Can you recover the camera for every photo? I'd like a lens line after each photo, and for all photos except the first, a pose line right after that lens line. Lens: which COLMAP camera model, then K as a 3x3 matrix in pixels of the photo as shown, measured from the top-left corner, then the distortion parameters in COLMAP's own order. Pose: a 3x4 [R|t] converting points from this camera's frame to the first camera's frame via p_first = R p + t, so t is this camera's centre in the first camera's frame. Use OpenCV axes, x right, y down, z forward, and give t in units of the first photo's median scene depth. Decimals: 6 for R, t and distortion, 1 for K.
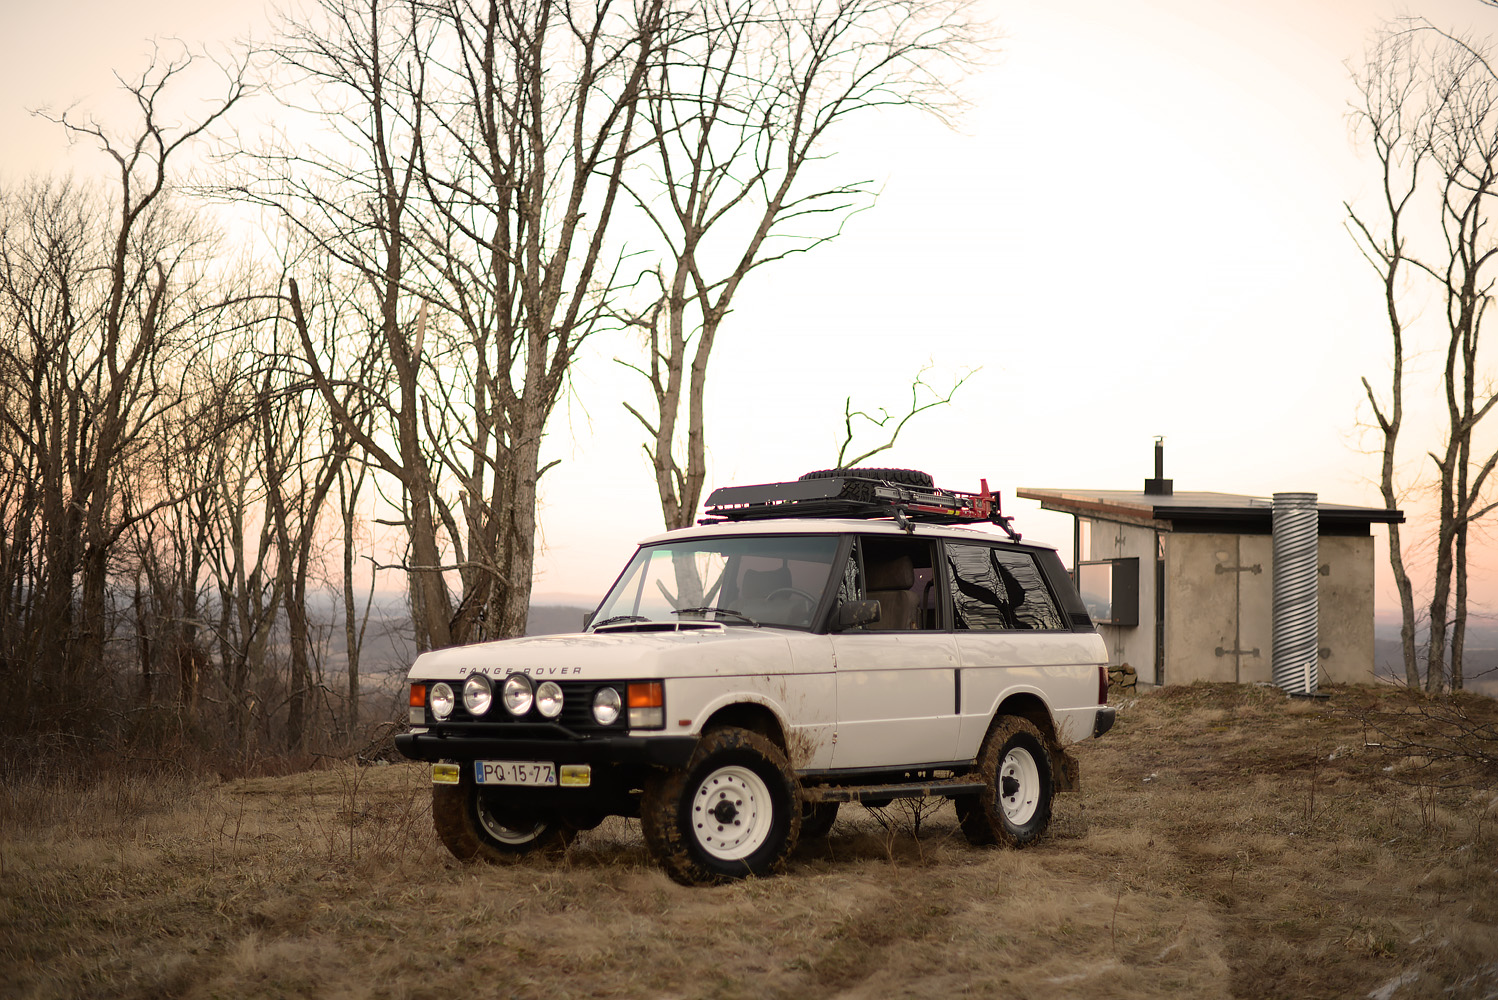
lens RADIAL K [[2427.0, 0, 749.0], [0, 2427.0, 500.0], [0, 0, 1]] dist [-0.118049, 0.039455]
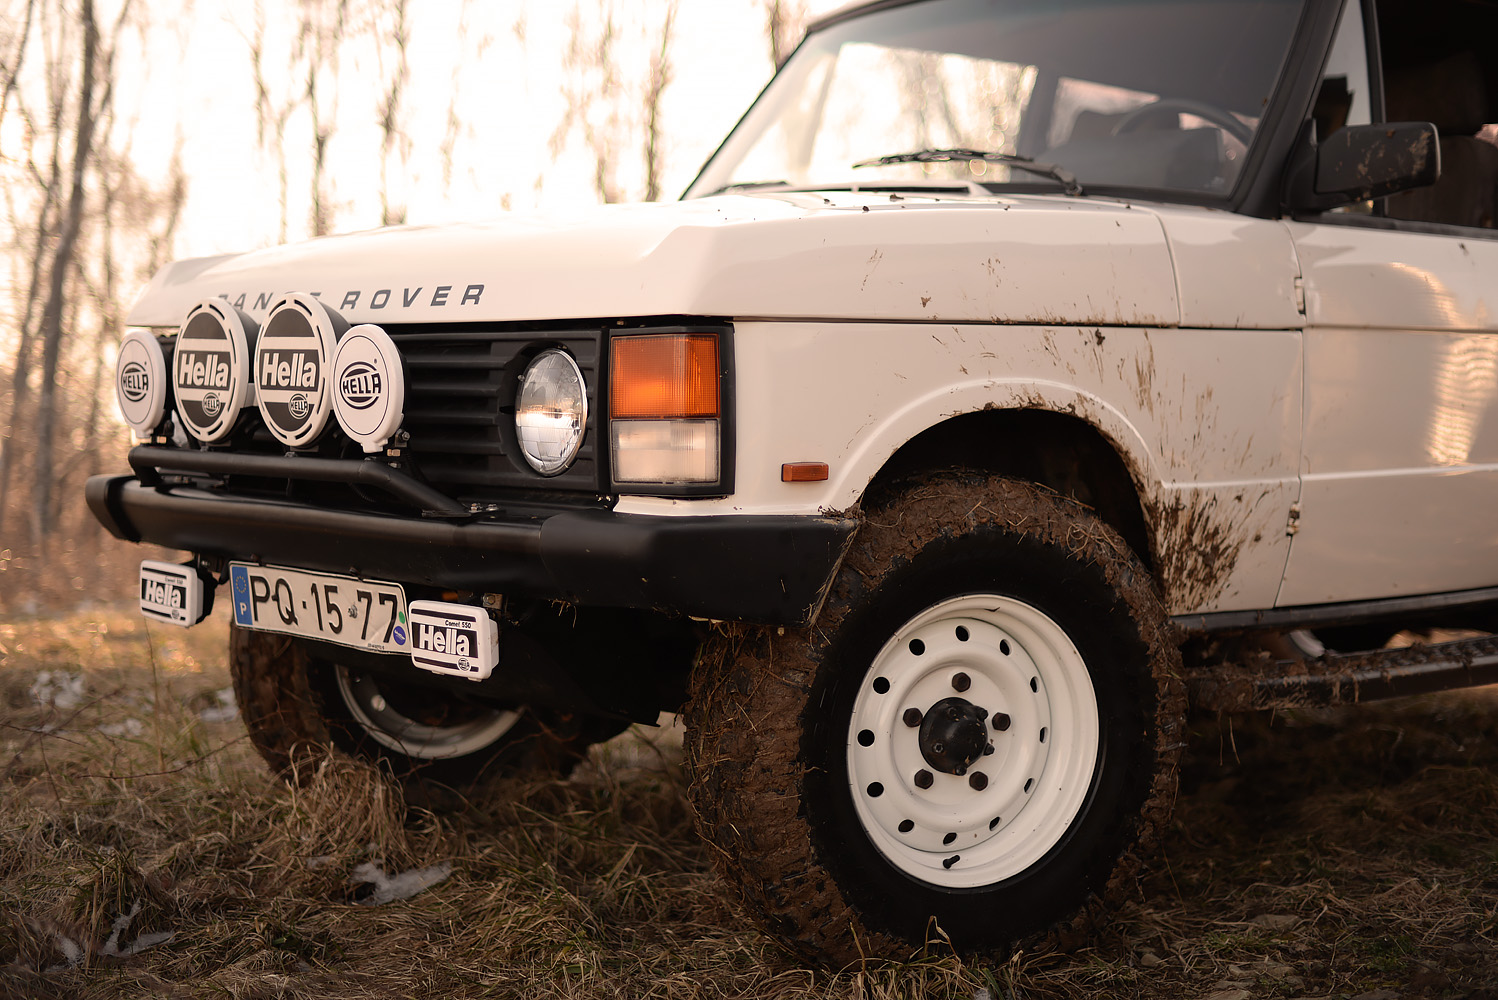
lens RADIAL K [[2427.0, 0, 749.0], [0, 2427.0, 500.0], [0, 0, 1]] dist [-0.118049, 0.039455]
pose [[0.987202, 0.029984, -0.156632, 0.013311], [-0.010964, 0.992603, 0.120910, 0.057604], [0.159099, -0.117645, 0.980228, 0.686525]]
